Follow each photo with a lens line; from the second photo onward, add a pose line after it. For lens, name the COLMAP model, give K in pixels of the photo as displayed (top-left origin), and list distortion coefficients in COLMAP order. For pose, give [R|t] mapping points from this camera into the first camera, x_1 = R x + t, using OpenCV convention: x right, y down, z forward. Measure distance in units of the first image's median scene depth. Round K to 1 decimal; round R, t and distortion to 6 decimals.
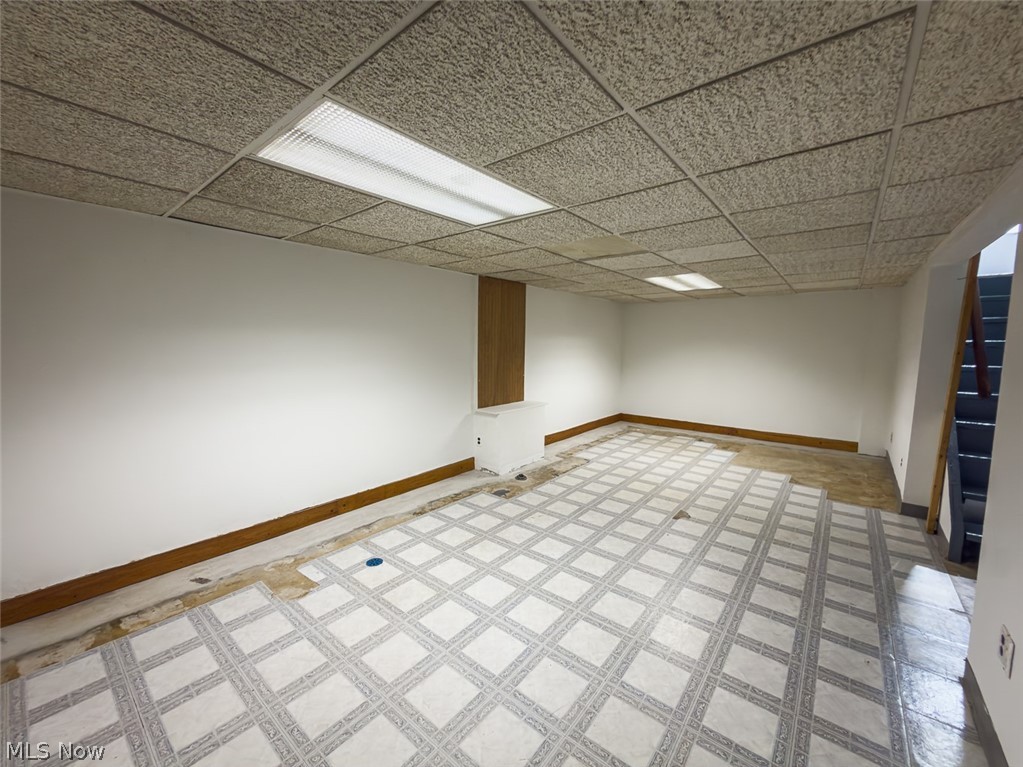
lens RADIAL K [[408.5, 0, 511.5], [0, 408.5, 383.5], [0, 0, 1]] dist [-0.002765, -0.000427]
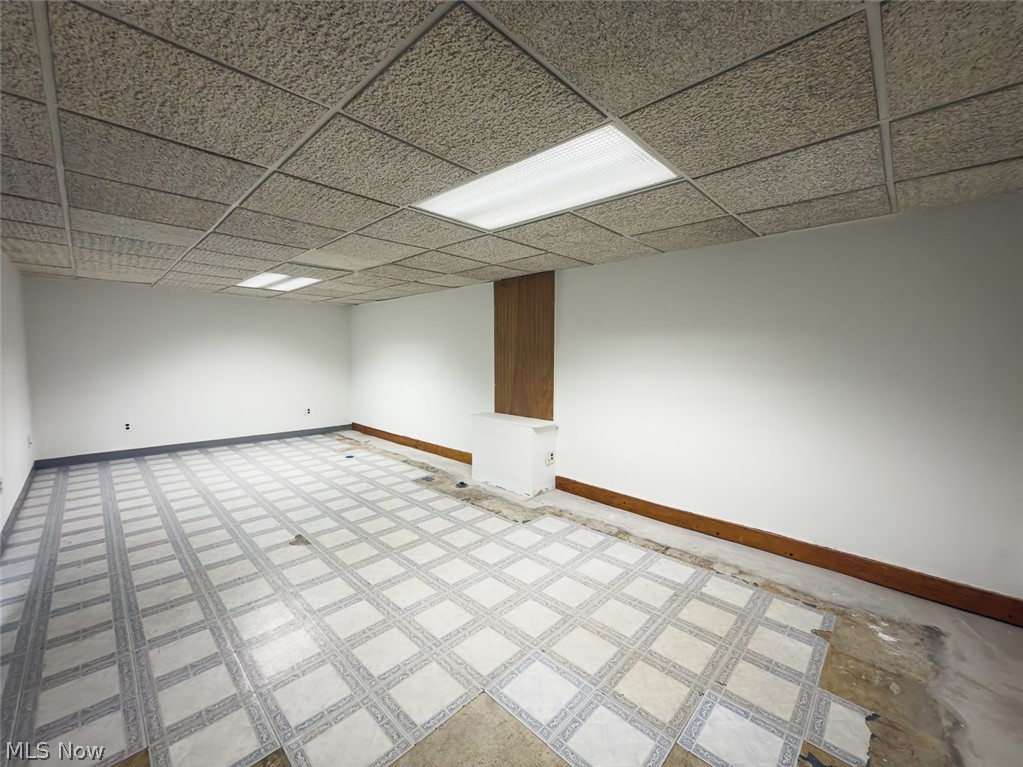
lens RADIAL K [[408.5, 0, 511.5], [0, 408.5, 383.5], [0, 0, 1]] dist [-0.002765, -0.000427]
pose [[-0.079483, 0.064466, -0.994750, 1.047589], [-0.108721, 0.991393, 0.072935, -0.100307], [0.990890, 0.113947, -0.071790, 1.264271]]
